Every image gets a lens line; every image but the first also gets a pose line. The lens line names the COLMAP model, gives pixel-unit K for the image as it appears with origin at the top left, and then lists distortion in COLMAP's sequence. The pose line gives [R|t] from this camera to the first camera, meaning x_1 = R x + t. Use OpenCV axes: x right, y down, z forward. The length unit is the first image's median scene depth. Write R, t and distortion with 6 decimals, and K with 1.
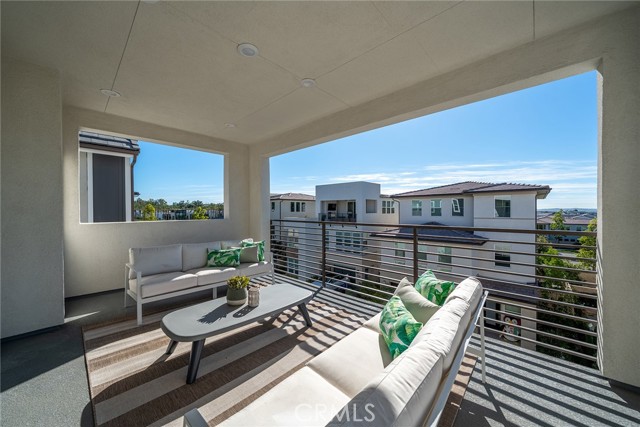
lens RADIAL K [[233.8, 0, 319.0], [0, 233.8, 210.9], [0, 0, 1]] dist [-0.003974, -0.000063]
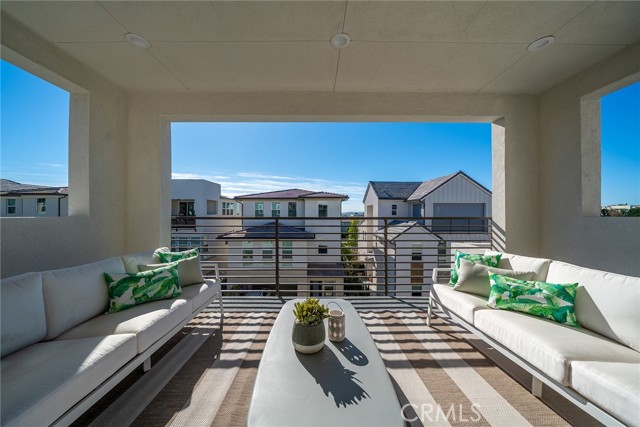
lens RADIAL K [[222.2, 0, 317.8], [0, 222.2, 212.0], [0, 0, 1]] dist [-0.007571, -0.000666]
pose [[0.725735, 0.006928, 0.687940, -0.111922], [-0.000793, 0.999957, -0.009234, 0.009341], [-0.687974, 0.006156, 0.725709, 0.089554]]
